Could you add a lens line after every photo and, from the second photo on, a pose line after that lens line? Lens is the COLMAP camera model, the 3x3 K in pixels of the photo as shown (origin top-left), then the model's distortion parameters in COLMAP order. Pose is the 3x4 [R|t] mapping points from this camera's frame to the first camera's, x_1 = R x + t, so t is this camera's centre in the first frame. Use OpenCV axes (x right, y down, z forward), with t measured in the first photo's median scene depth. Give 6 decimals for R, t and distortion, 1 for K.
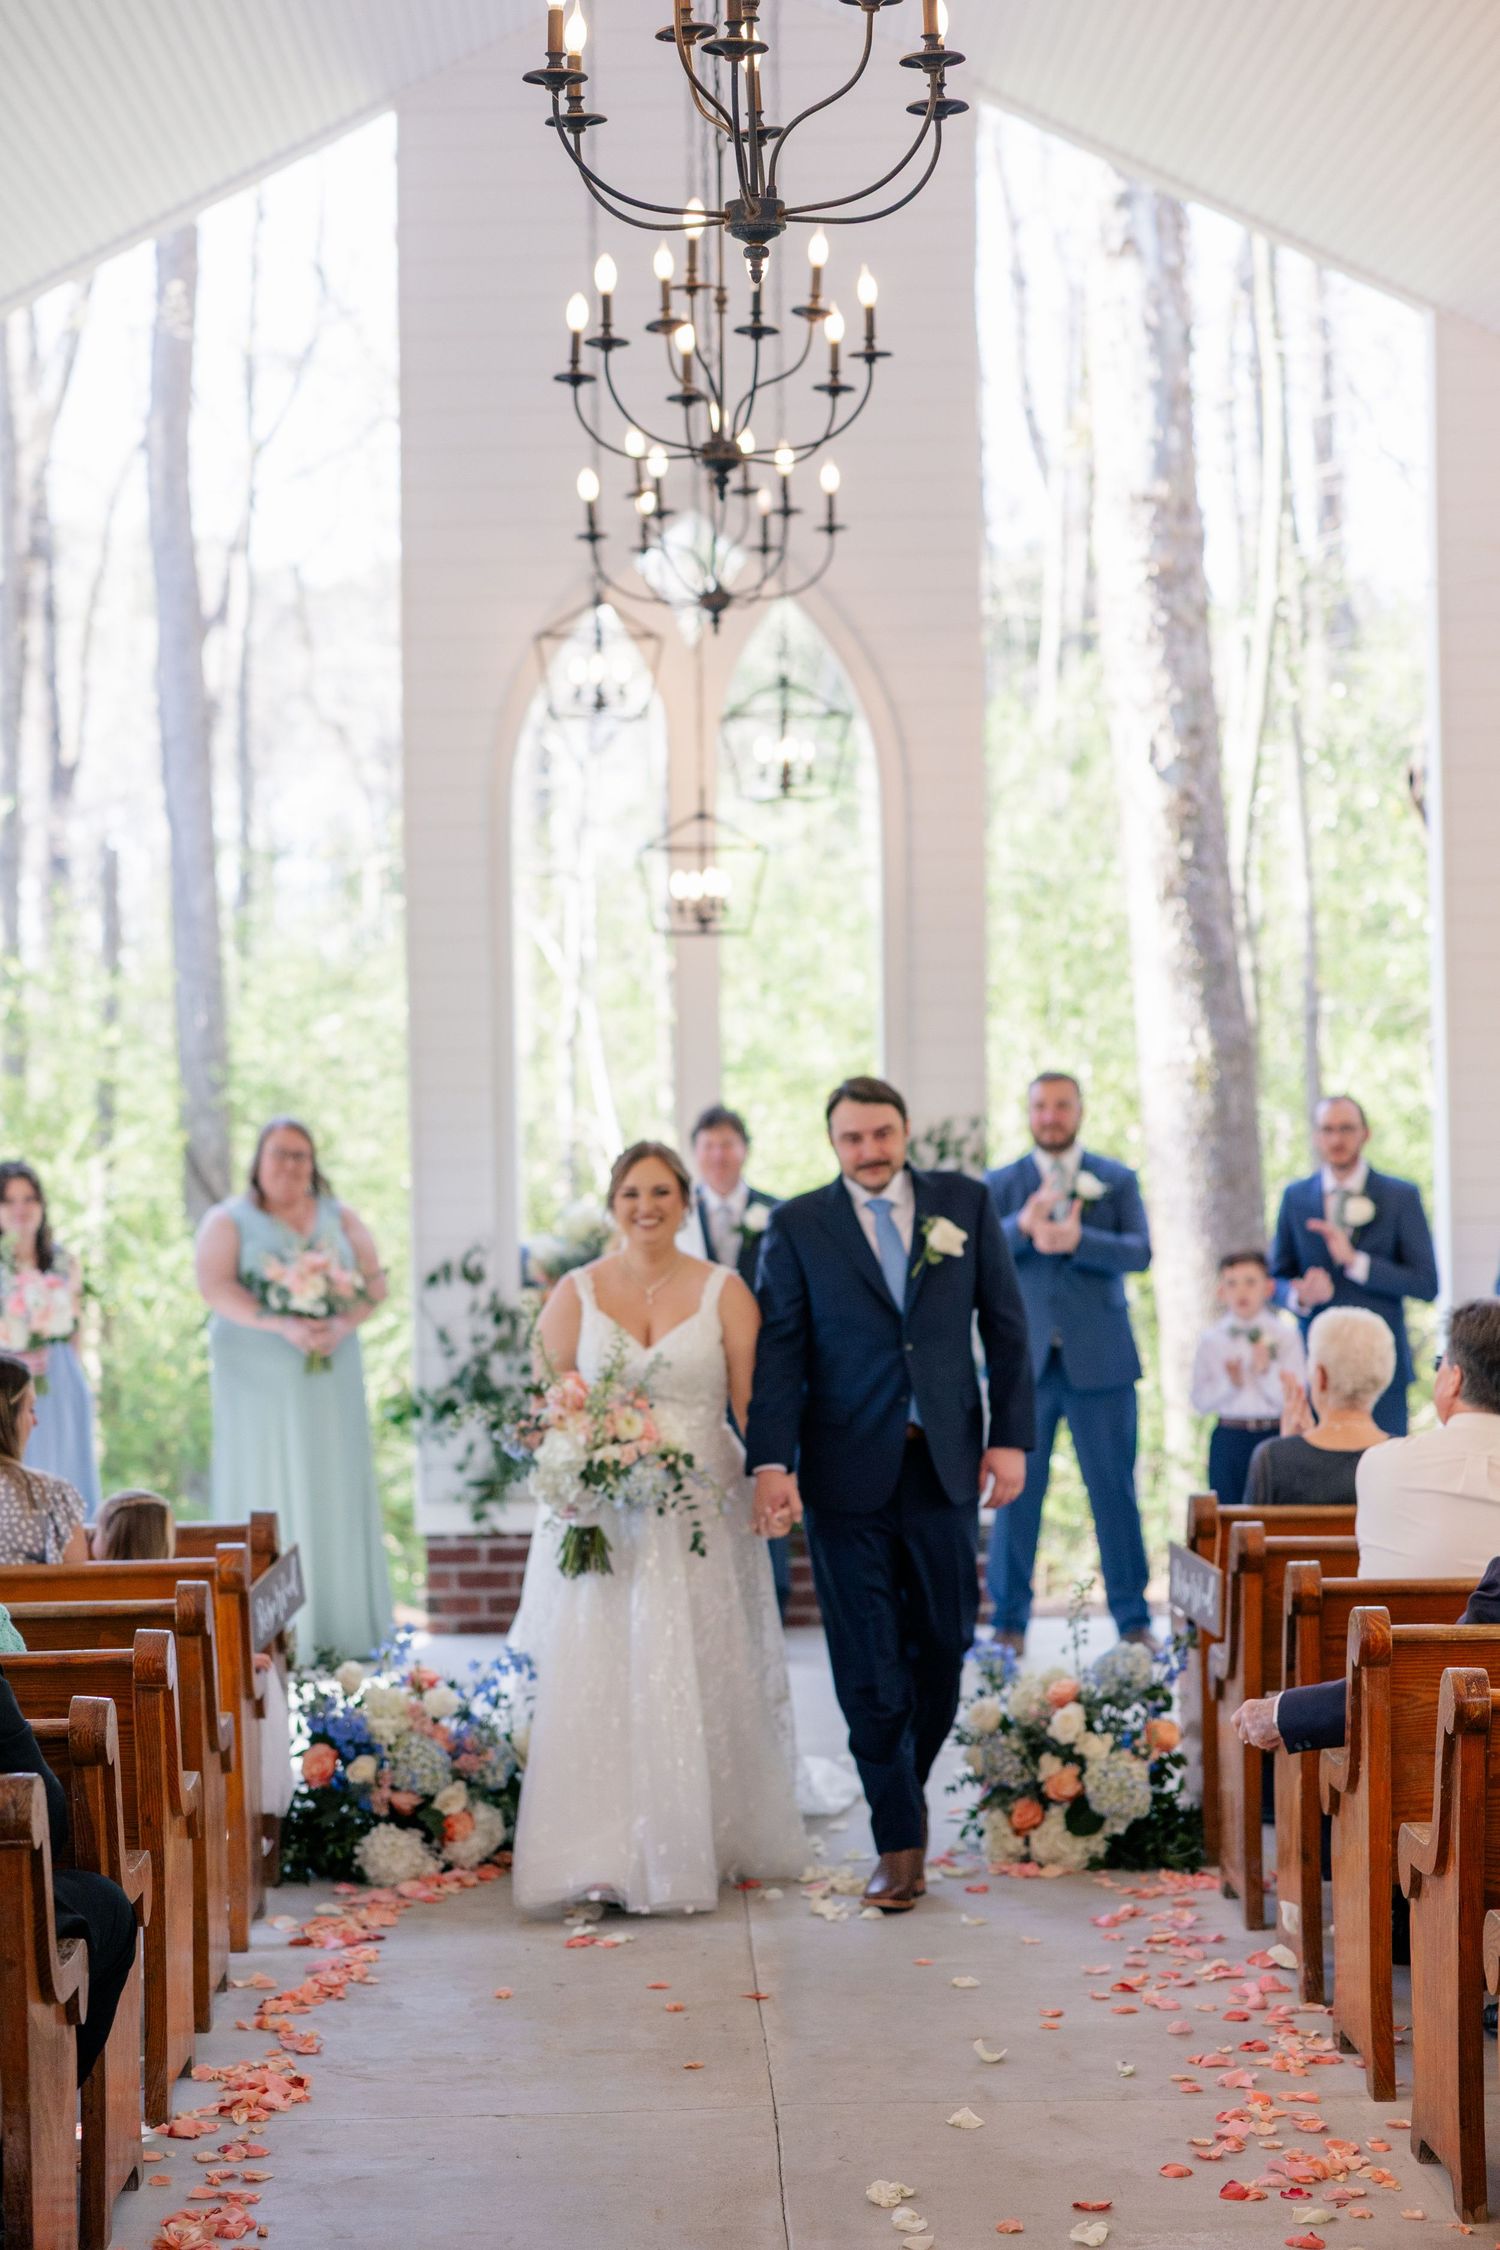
lens RADIAL K [[4340.3, 0, 742.7], [0, 4340.3, 1098.1], [0, 0, 1]] dist [-0.018487, 0.258615]
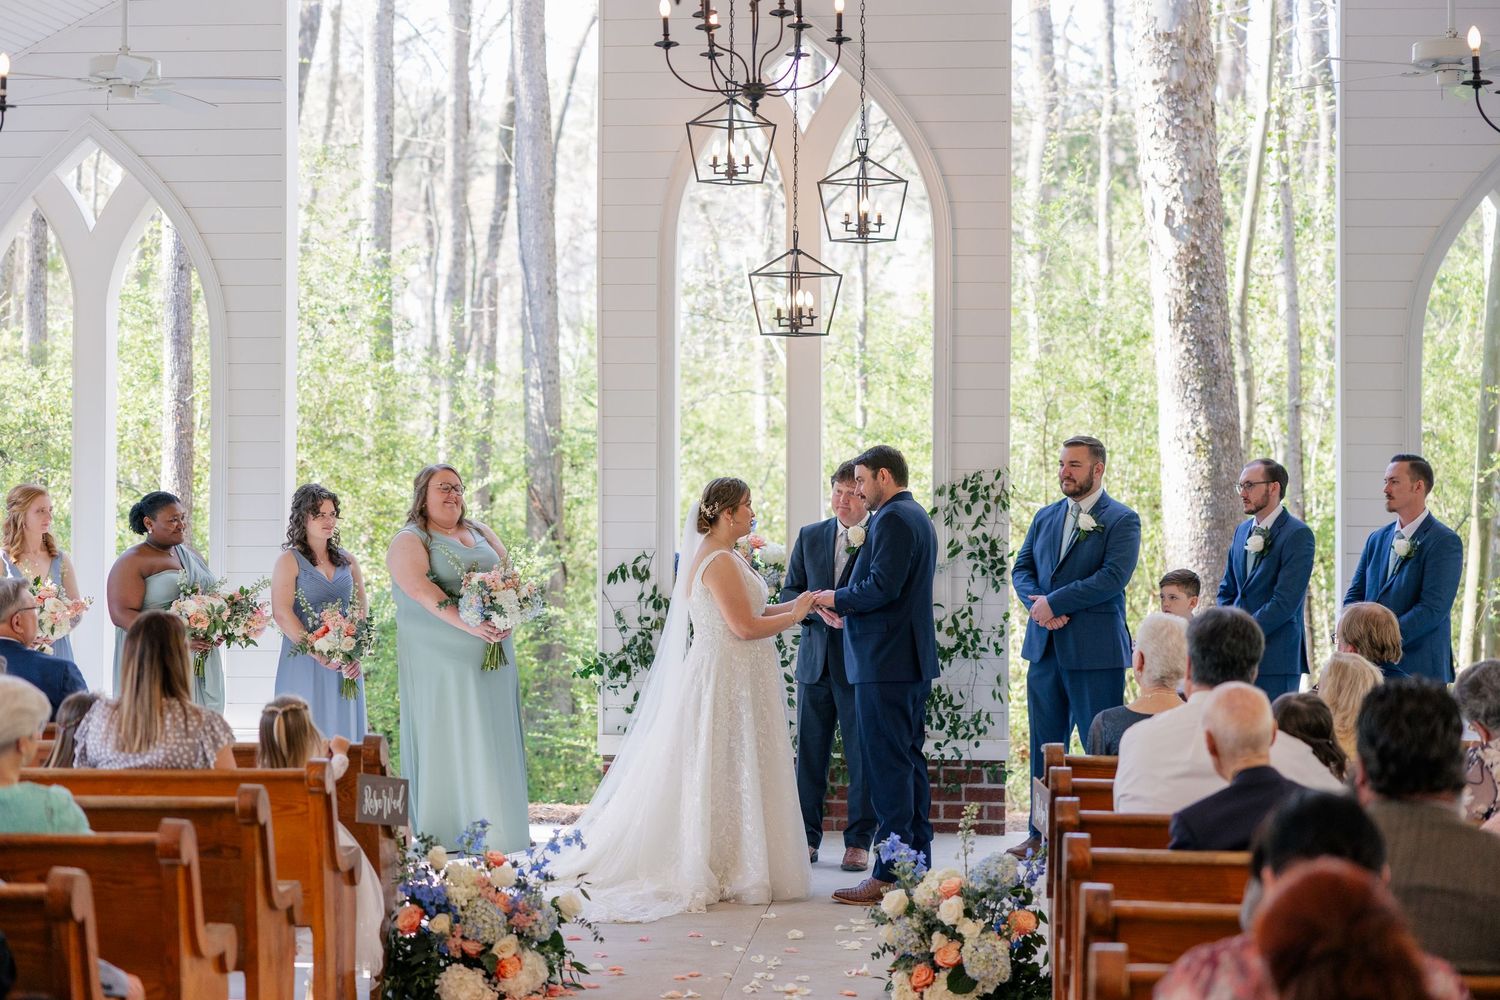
lens RADIAL K [[2893.6, 0, 752.0], [0, 2893.6, 463.1], [0, 0, 1]] dist [-0.018487, 0.258615]
pose [[0.993916, 0.022146, -0.107890, 0.106641], [-0.022269, 0.999752, 0.000064, 0.005144], [0.107864, 0.002339, 0.994163, 0.090313]]
